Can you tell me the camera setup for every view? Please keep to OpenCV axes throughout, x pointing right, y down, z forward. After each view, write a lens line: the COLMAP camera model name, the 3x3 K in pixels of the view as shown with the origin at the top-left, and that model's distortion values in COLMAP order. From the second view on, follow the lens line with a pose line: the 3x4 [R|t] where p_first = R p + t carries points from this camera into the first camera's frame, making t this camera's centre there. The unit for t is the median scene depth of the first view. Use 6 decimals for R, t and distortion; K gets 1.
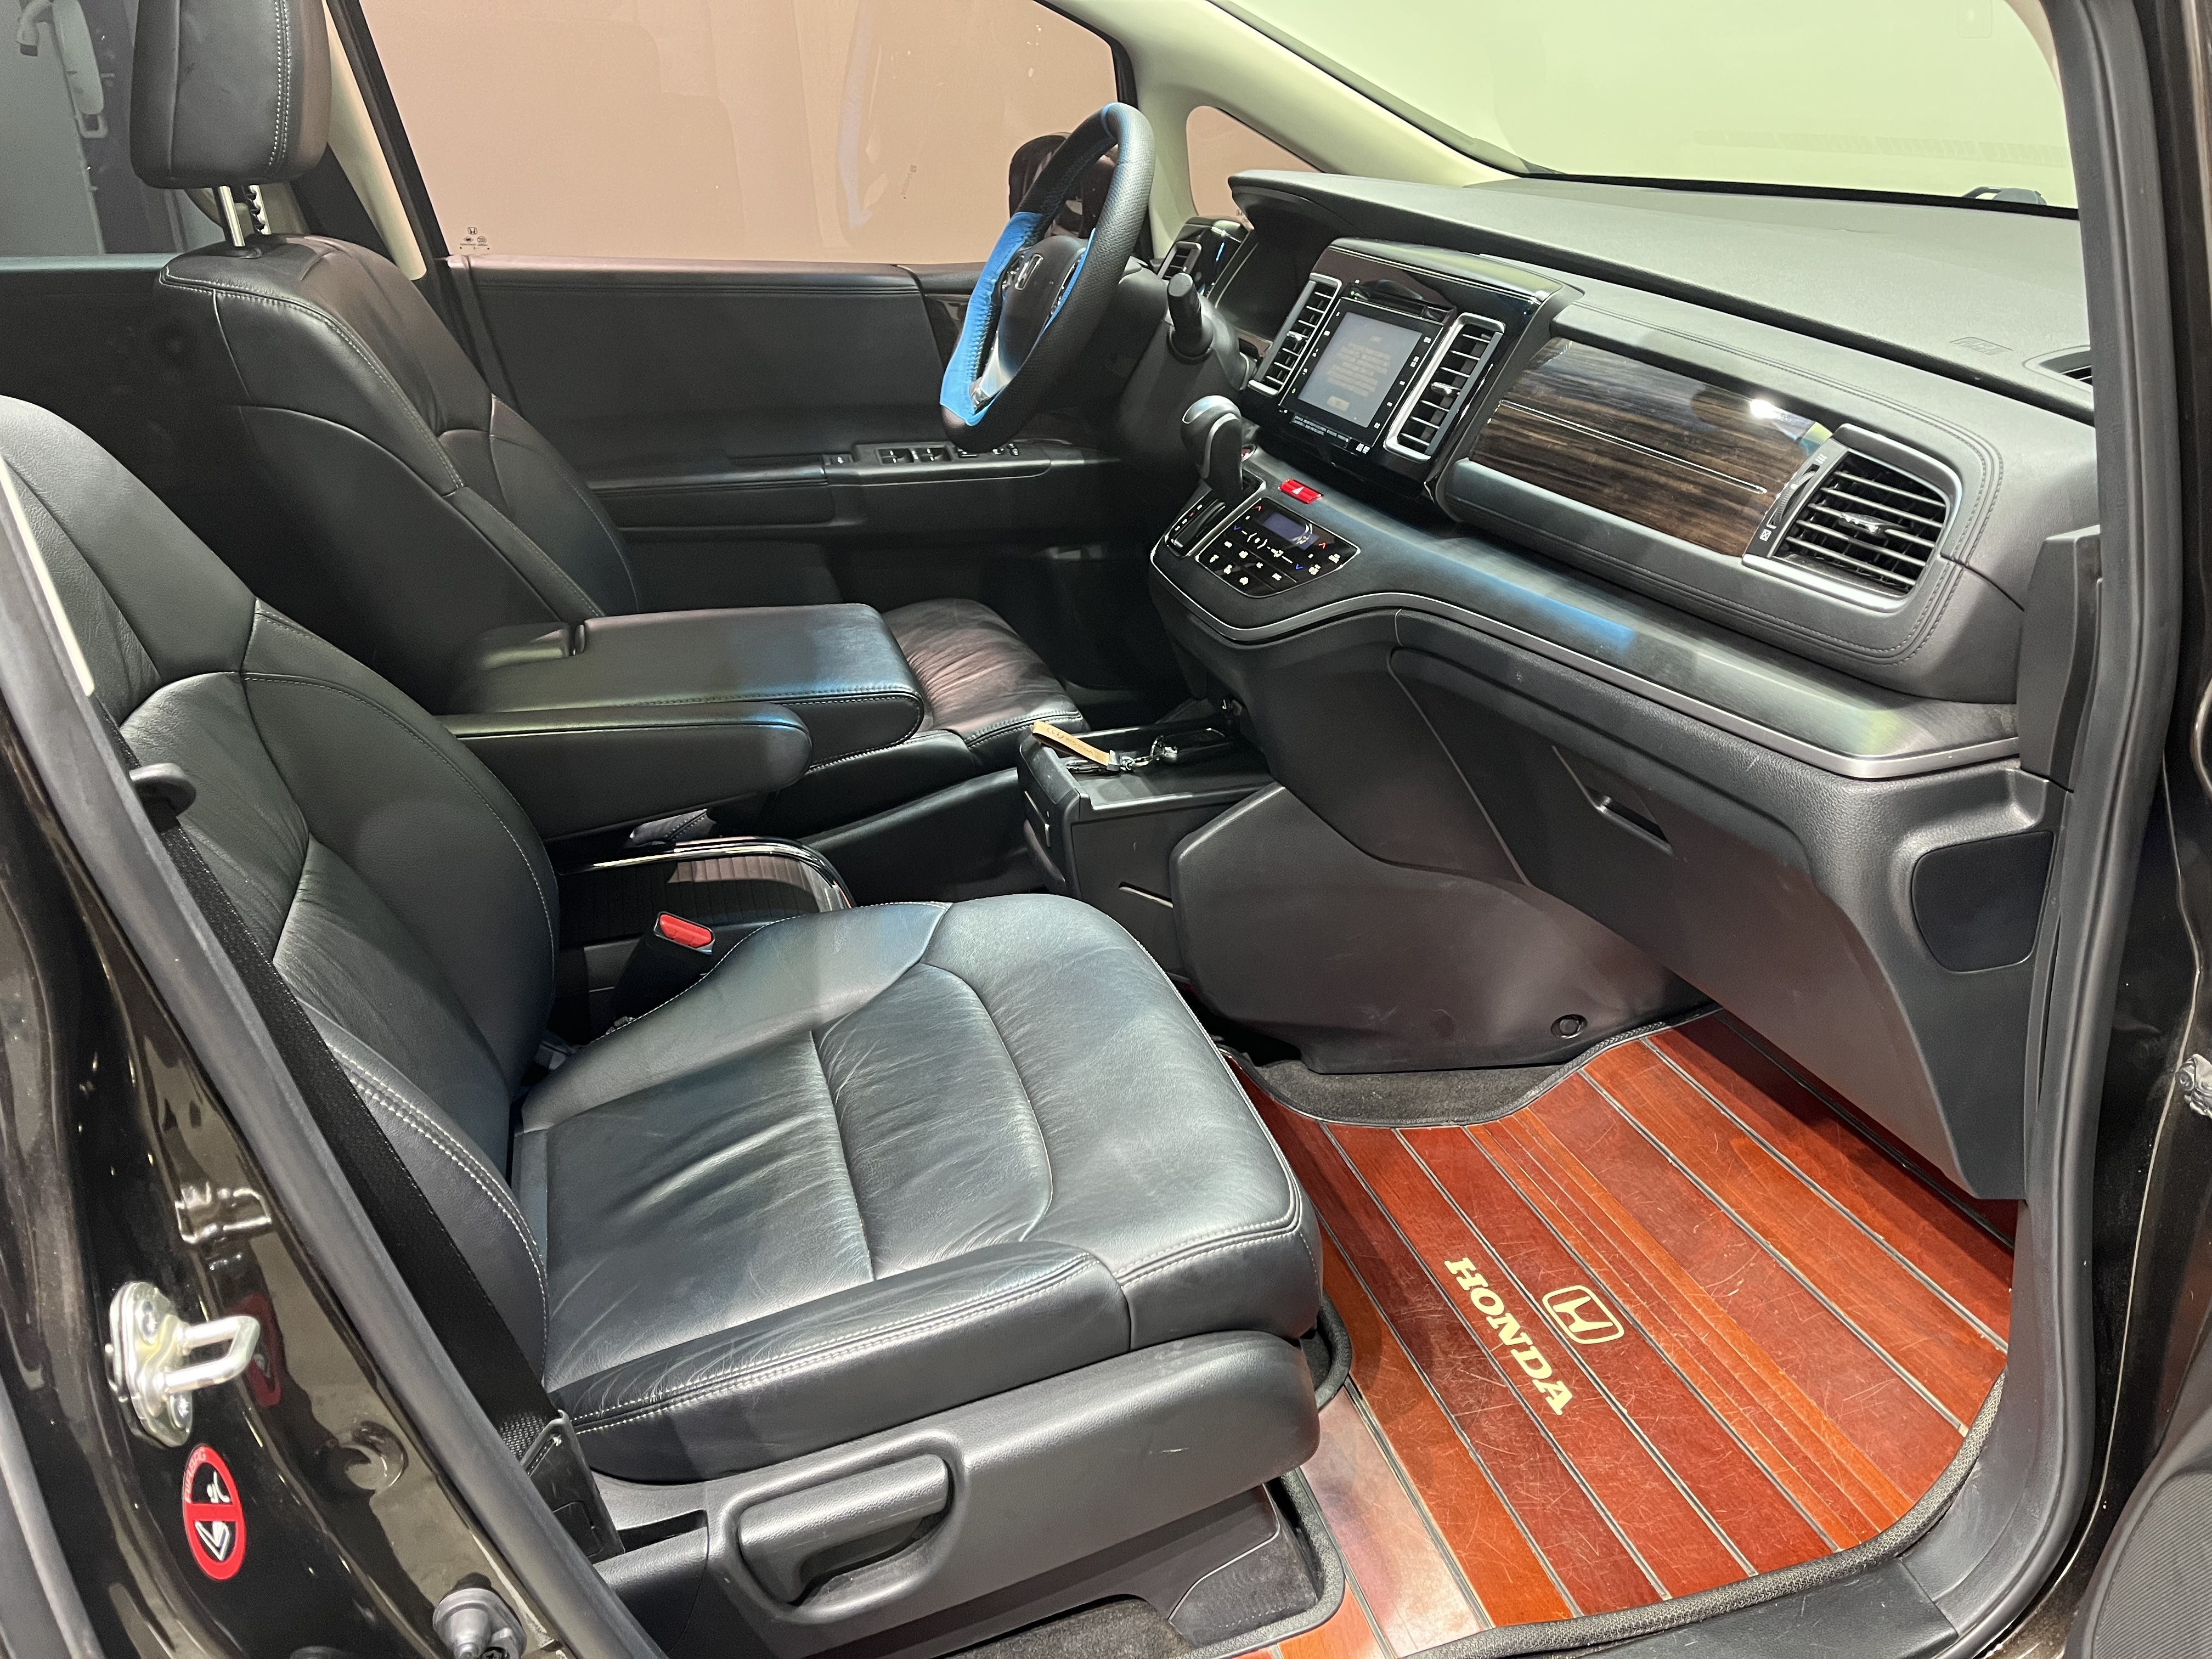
lens RADIAL K [[1688.9, 0, 1106.0], [0, 1688.9, 829.5], [0, 0, 1]] dist [0.111431, -0.154975]
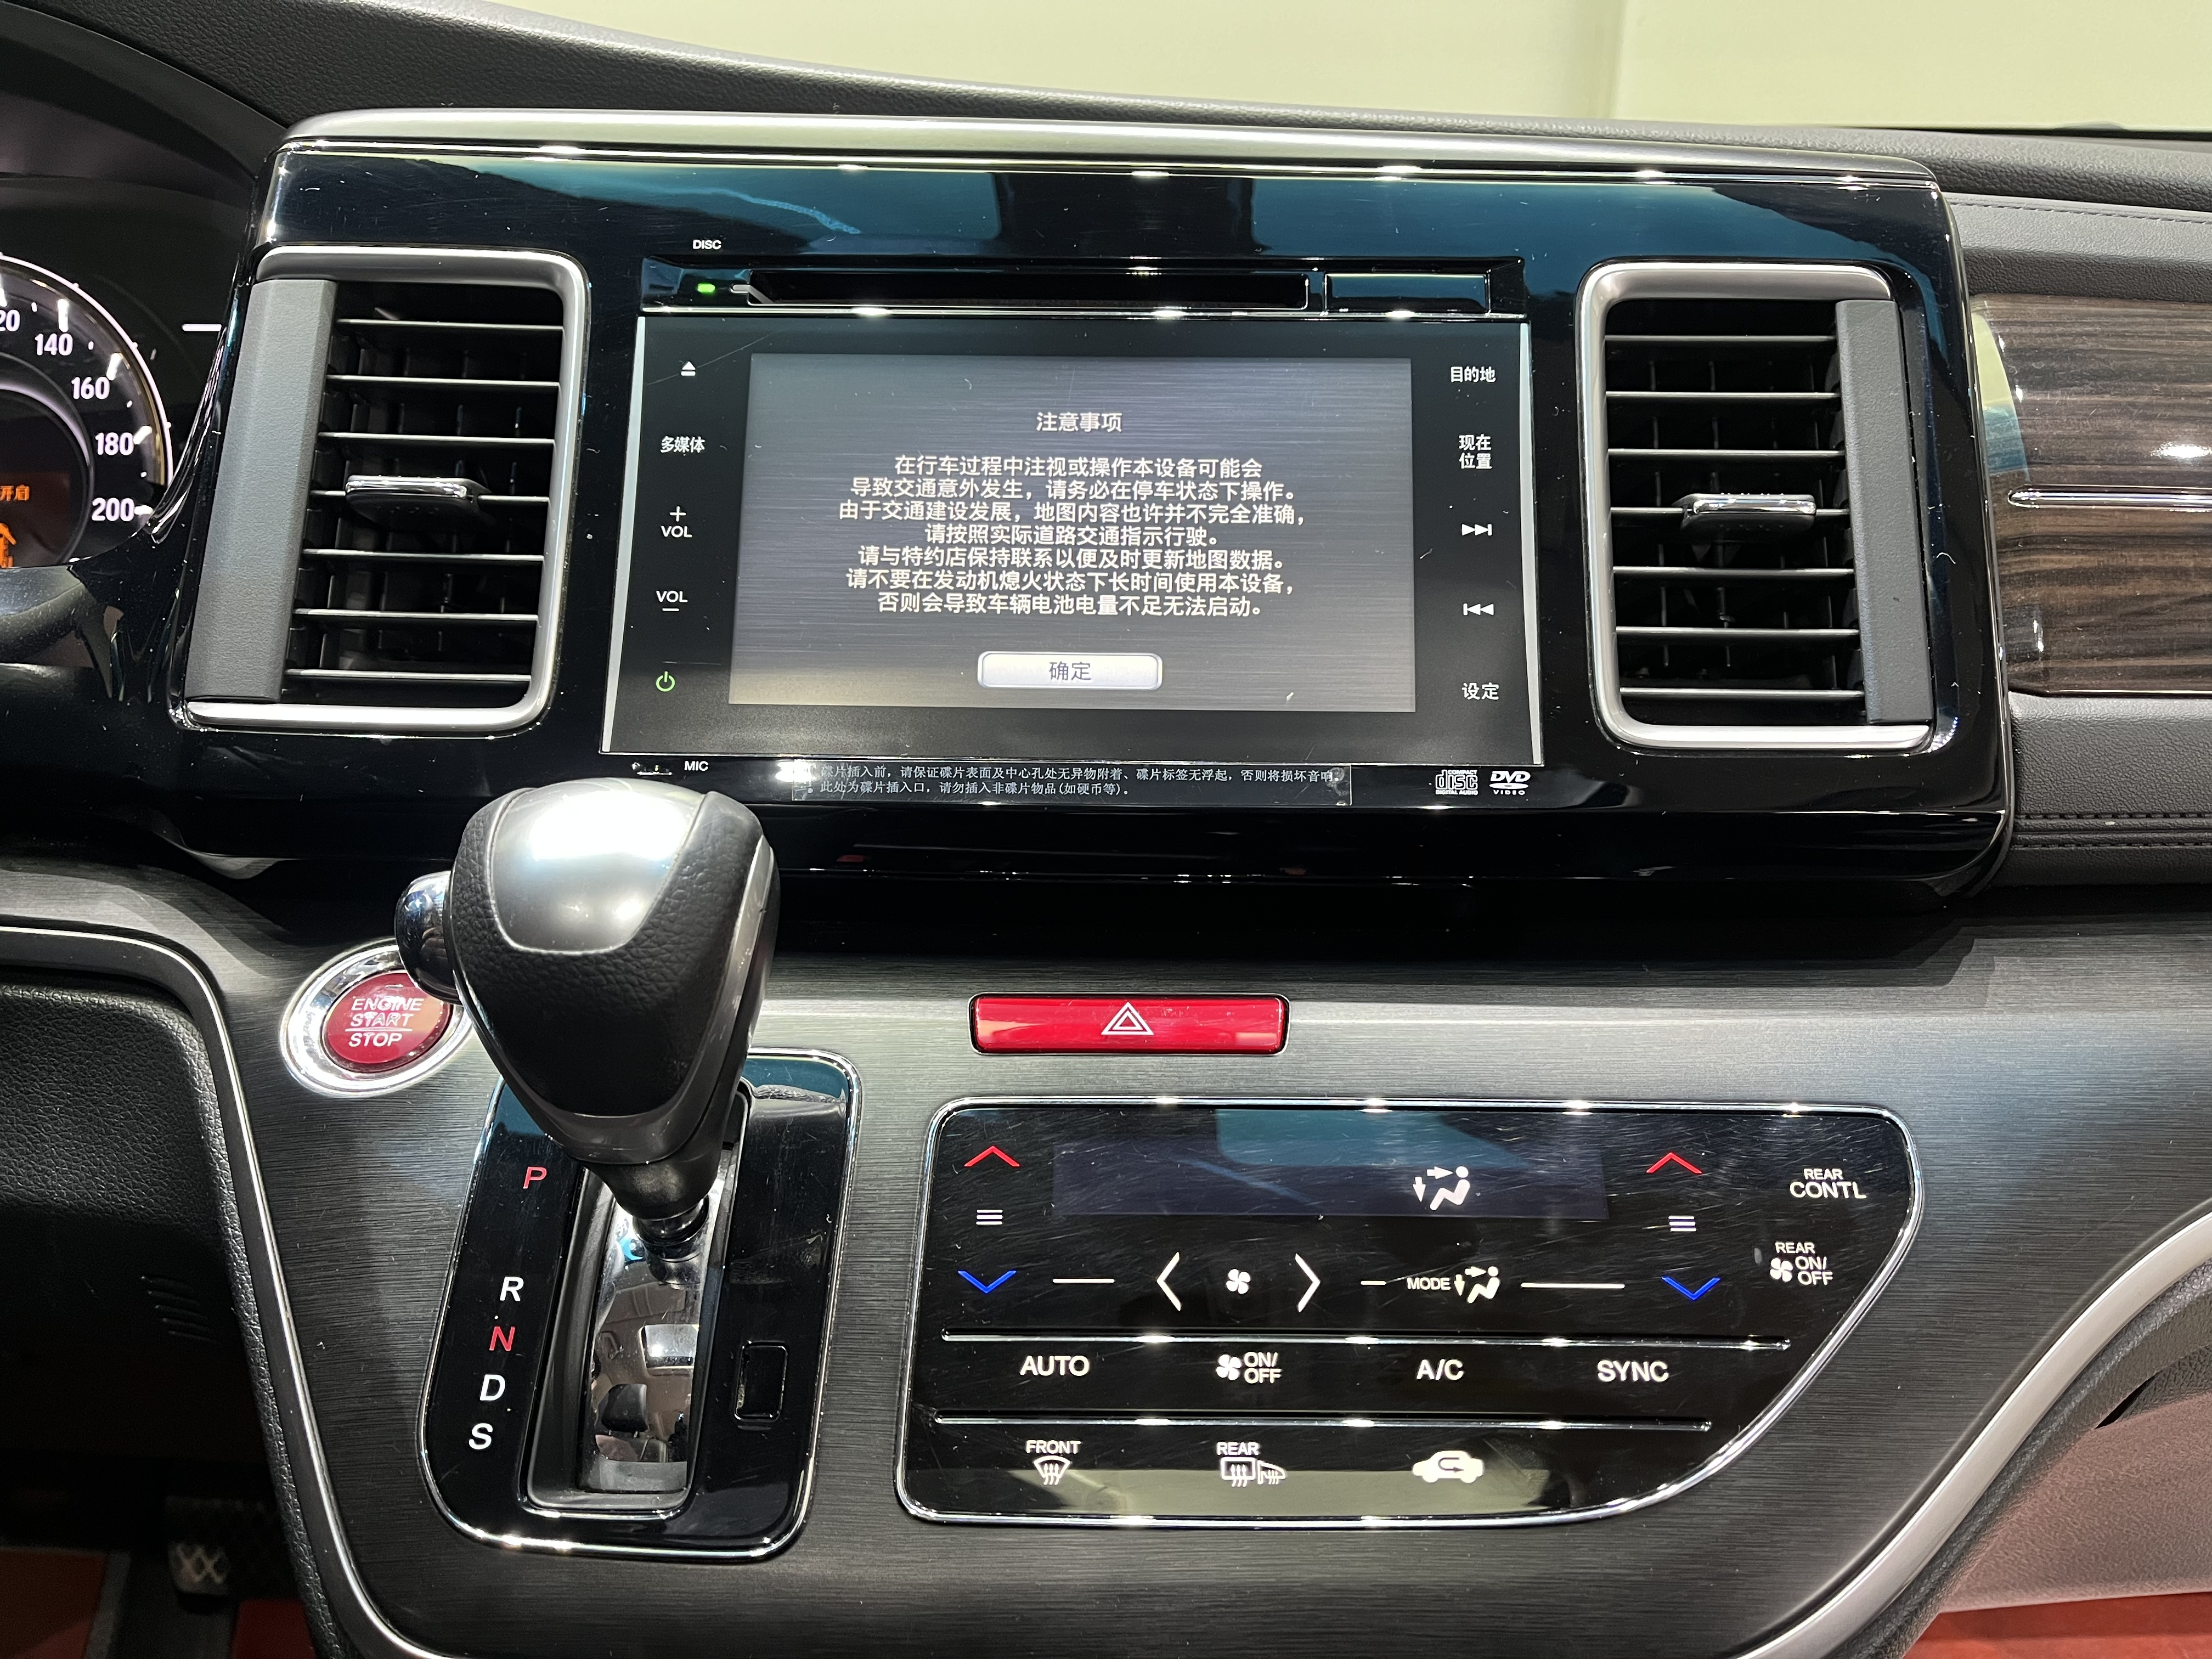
lens RADIAL K [[1688.9, 0, 1106.0], [0, 1688.9, 829.5], [0, 0, 1]] dist [0.111431, -0.154975]
pose [[0.285974, -0.308317, 0.907281, -0.132285], [0.373736, 0.907726, 0.190667, -0.341713], [-0.882349, 0.284558, 0.374816, 1.120507]]
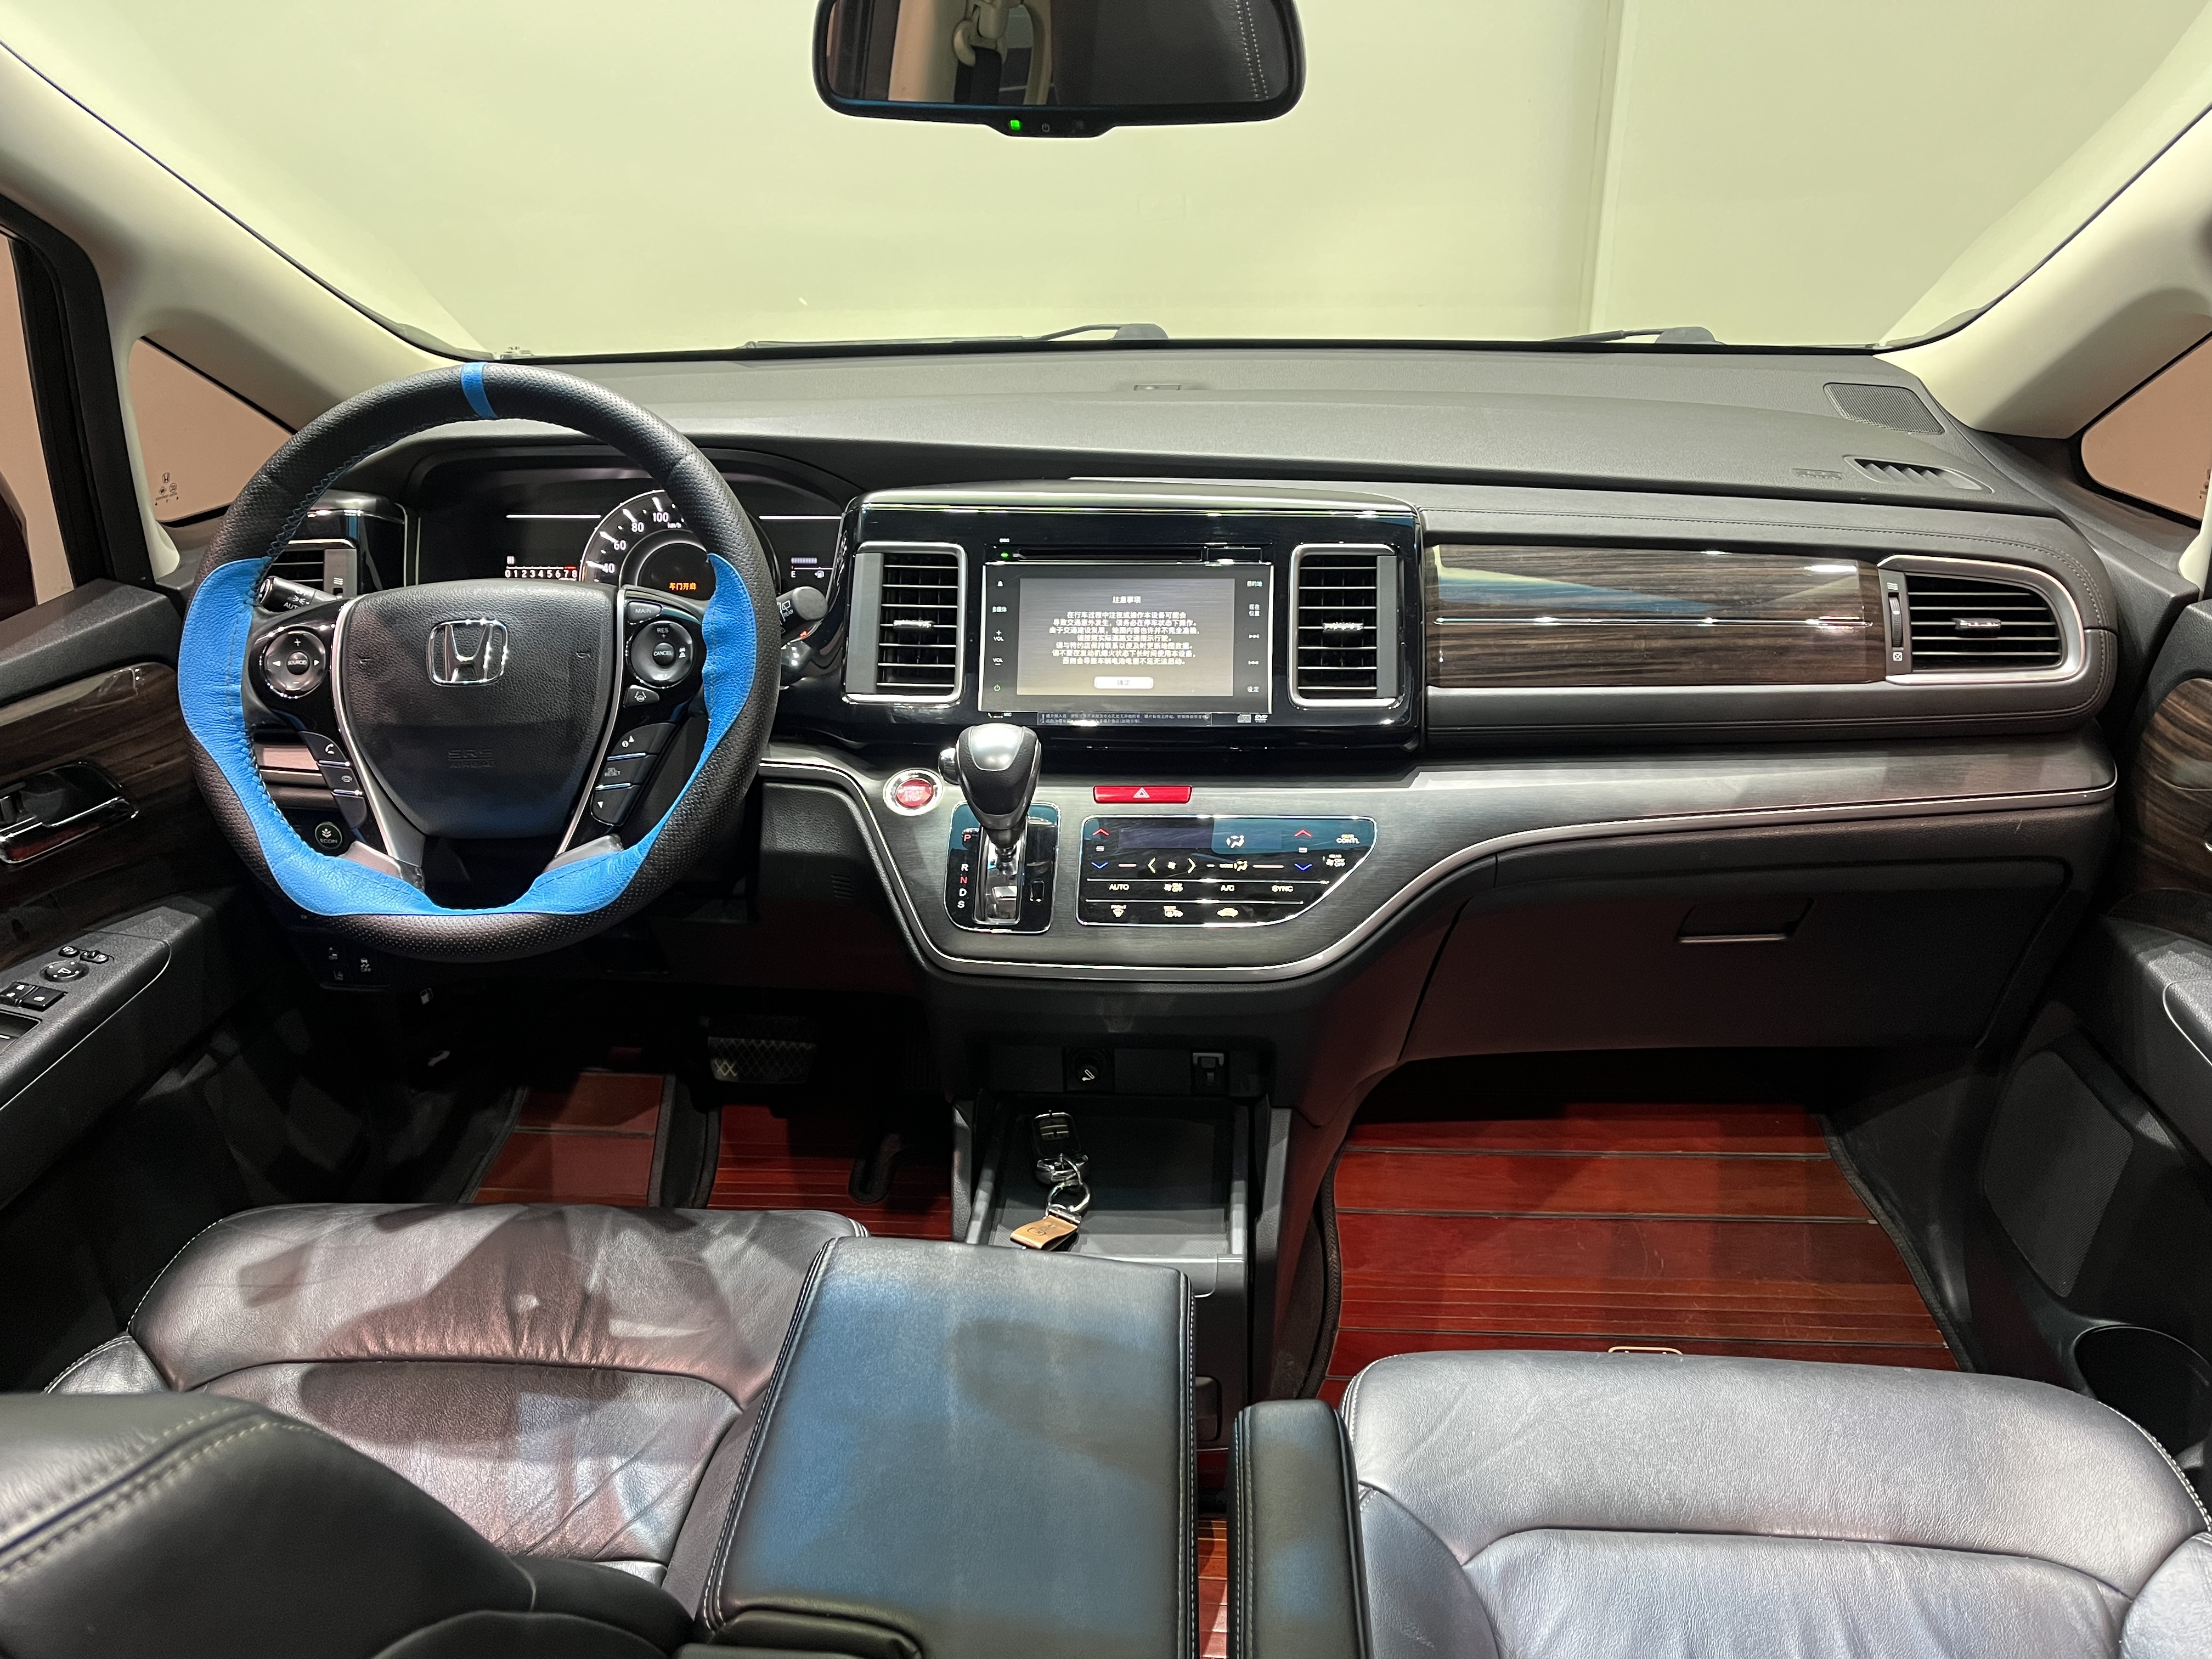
lens RADIAL K [[1688.9, 0, 1106.0], [0, 1688.9, 829.5], [0, 0, 1]] dist [0.111431, -0.154975]
pose [[0.334883, -0.391683, 0.856994, -0.738756], [0.390684, 0.885364, 0.251984, -0.491914], [-0.857449, 0.250429, 0.449517, 0.814497]]
